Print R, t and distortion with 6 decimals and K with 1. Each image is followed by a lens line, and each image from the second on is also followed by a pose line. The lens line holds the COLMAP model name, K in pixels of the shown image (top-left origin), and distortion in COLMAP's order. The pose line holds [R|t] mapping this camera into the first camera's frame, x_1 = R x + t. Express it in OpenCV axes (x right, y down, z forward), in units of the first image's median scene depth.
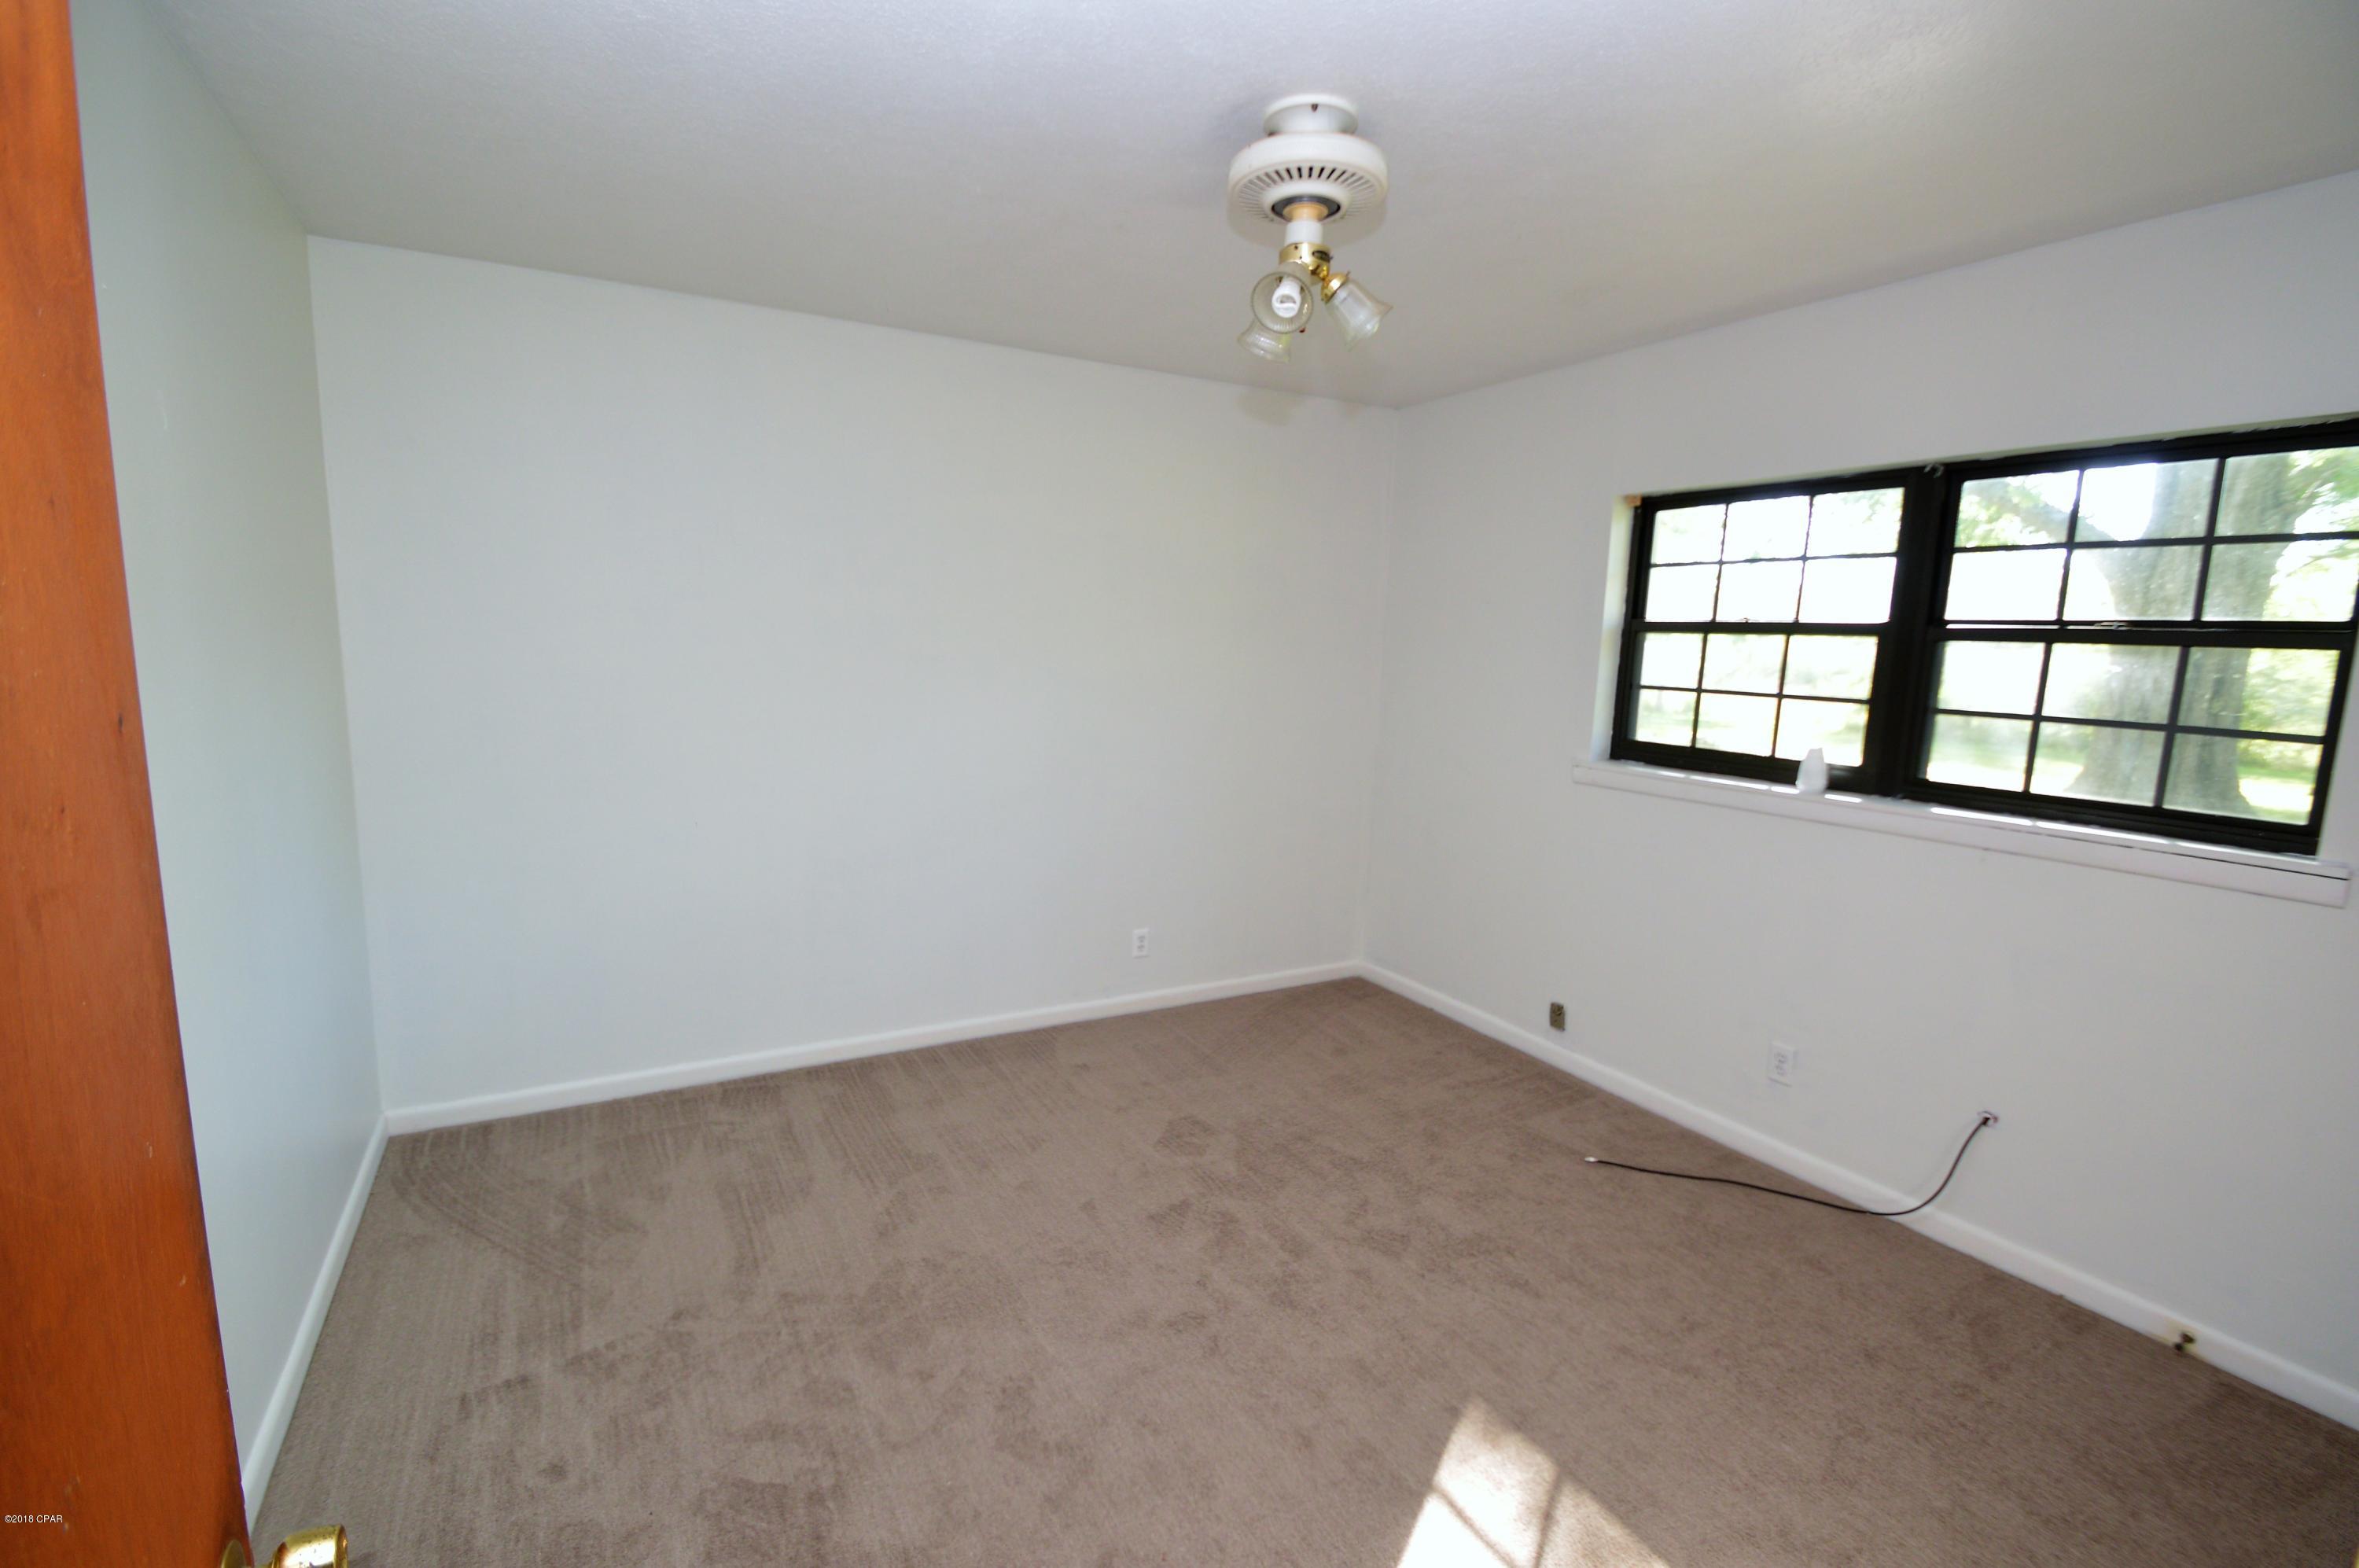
lens RADIAL K [[1053.8, 0, 1177.9], [0, 1053.8, 795.7], [0, 0, 1]] dist [0.028126, -0.020314]
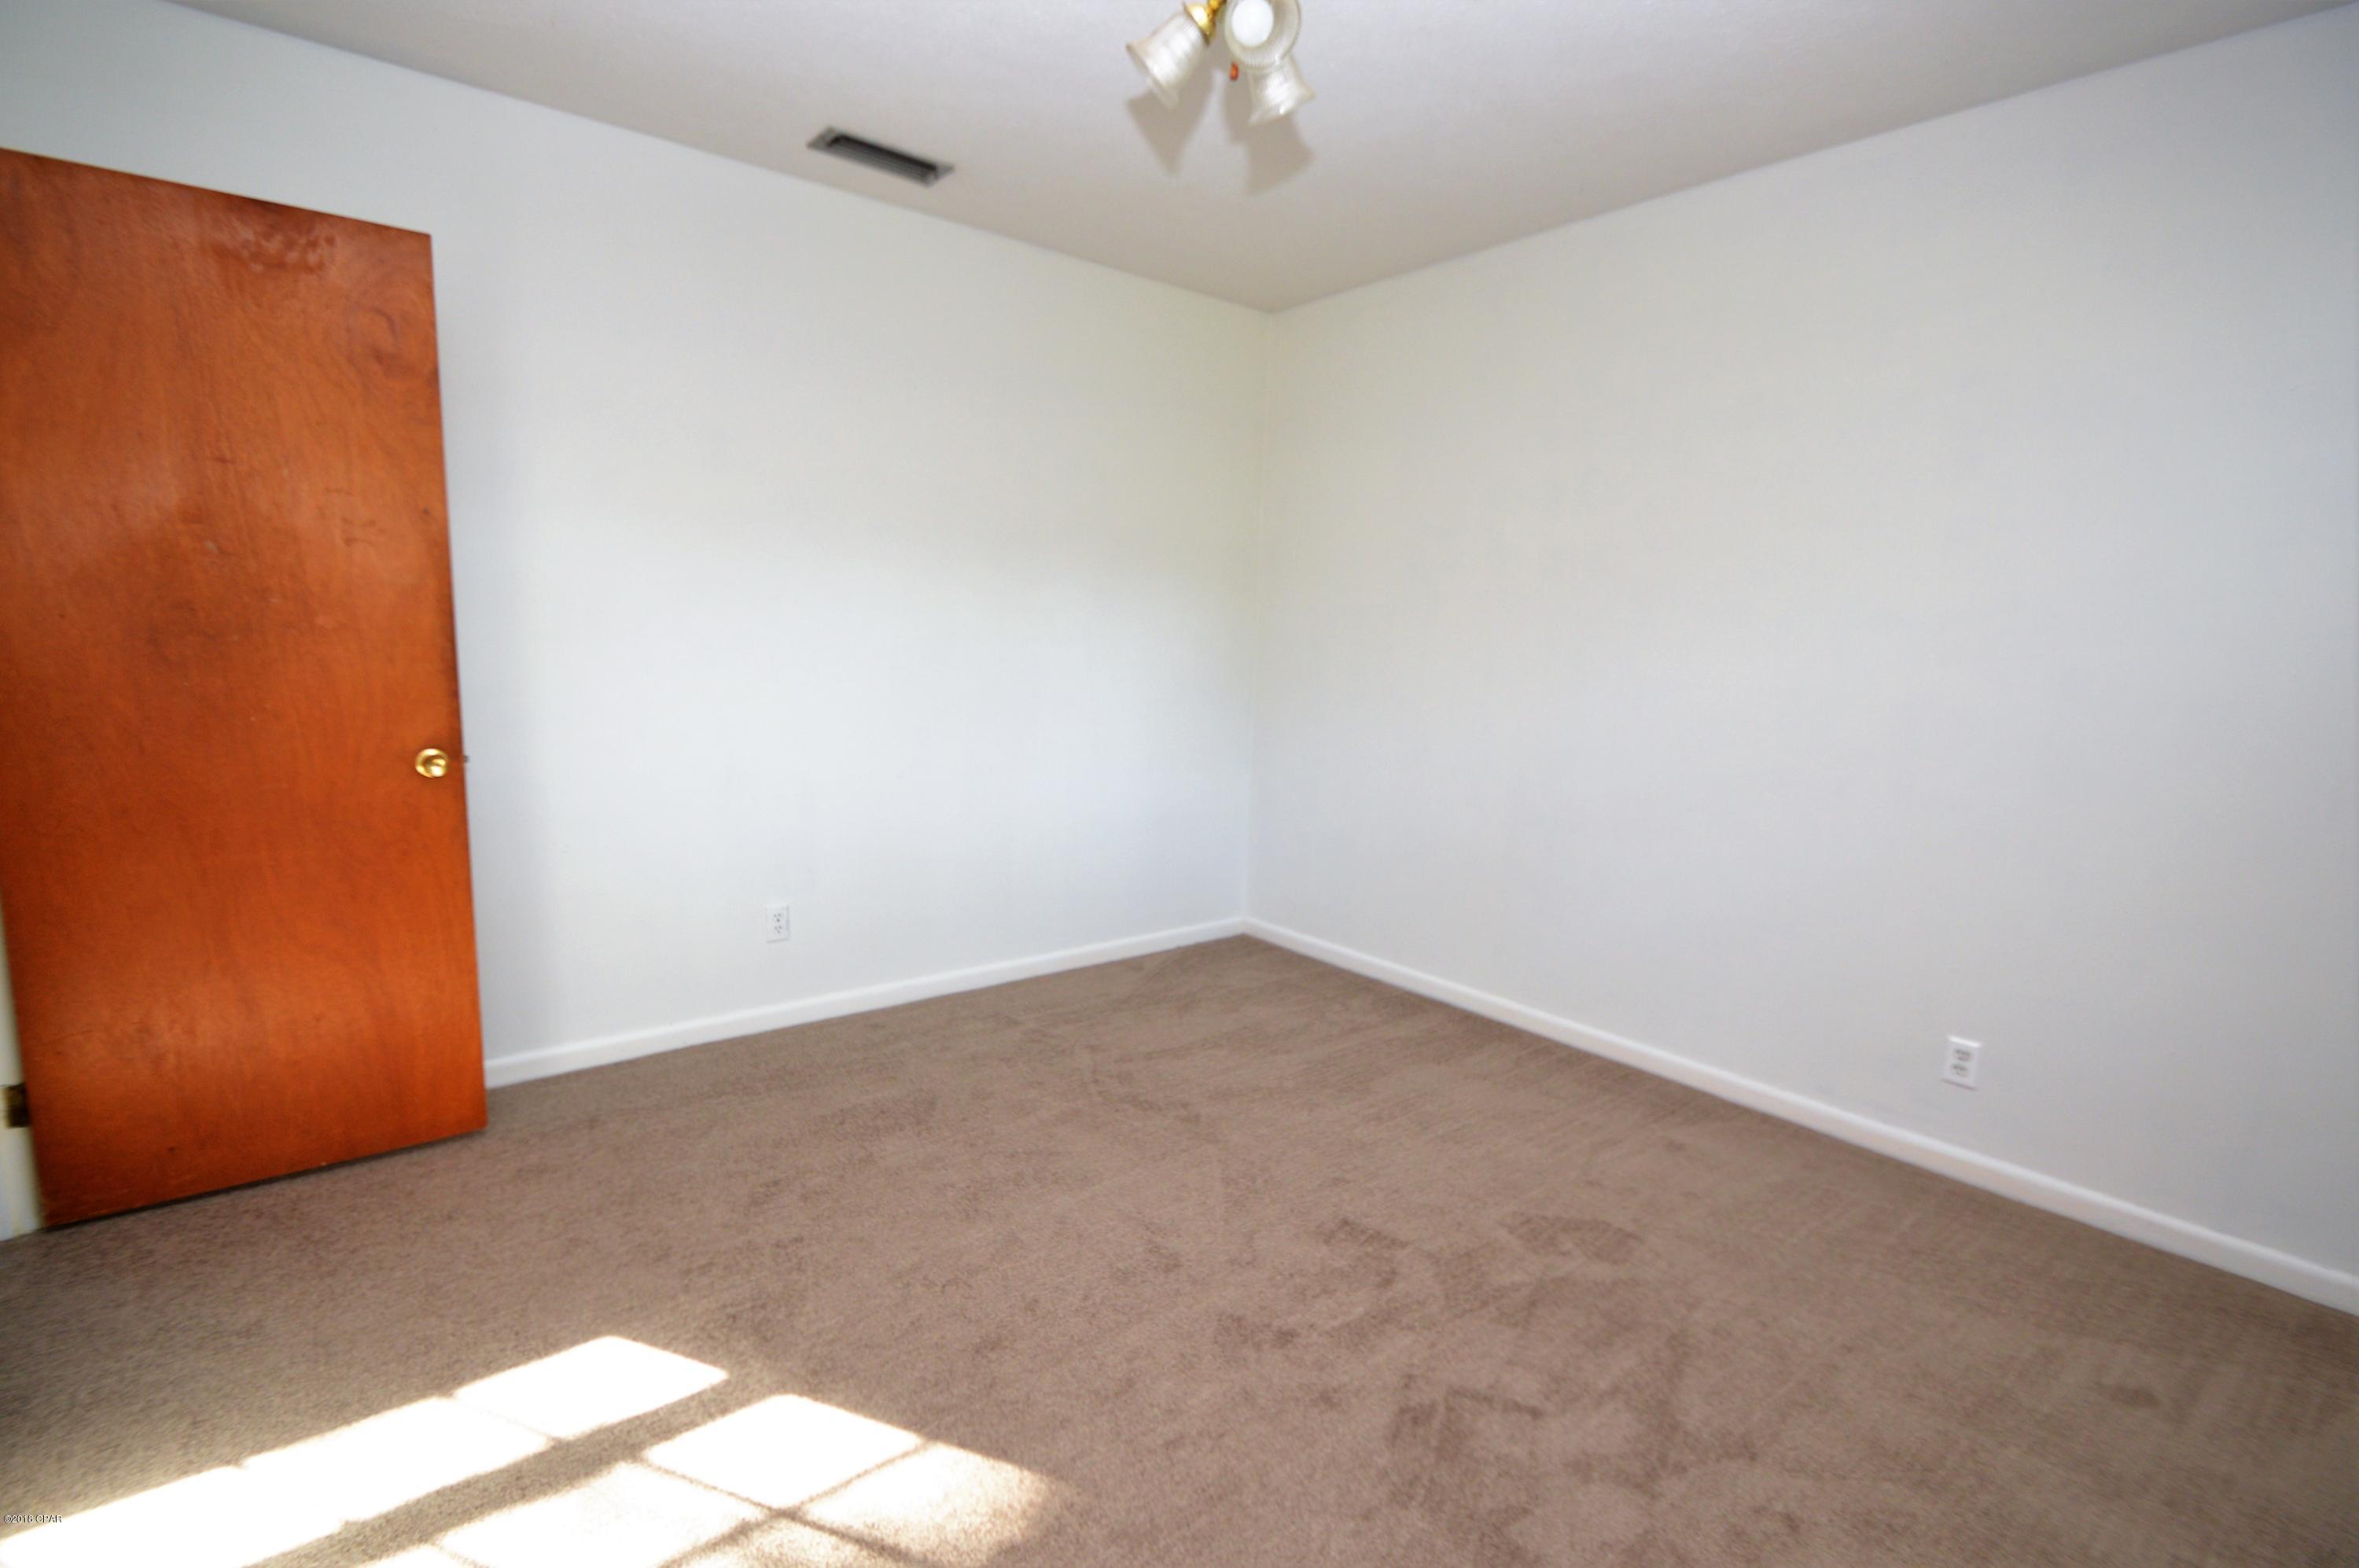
lens RADIAL K [[1053.8, 0, 1177.9], [0, 1053.8, 795.7], [0, 0, 1]] dist [0.028126, -0.020314]
pose [[0.157937, 0.113173, -0.980942, 0.715827], [-0.157911, 0.983520, 0.088045, 0.009222], [0.974741, 0.140996, 0.173206, 0.645826]]
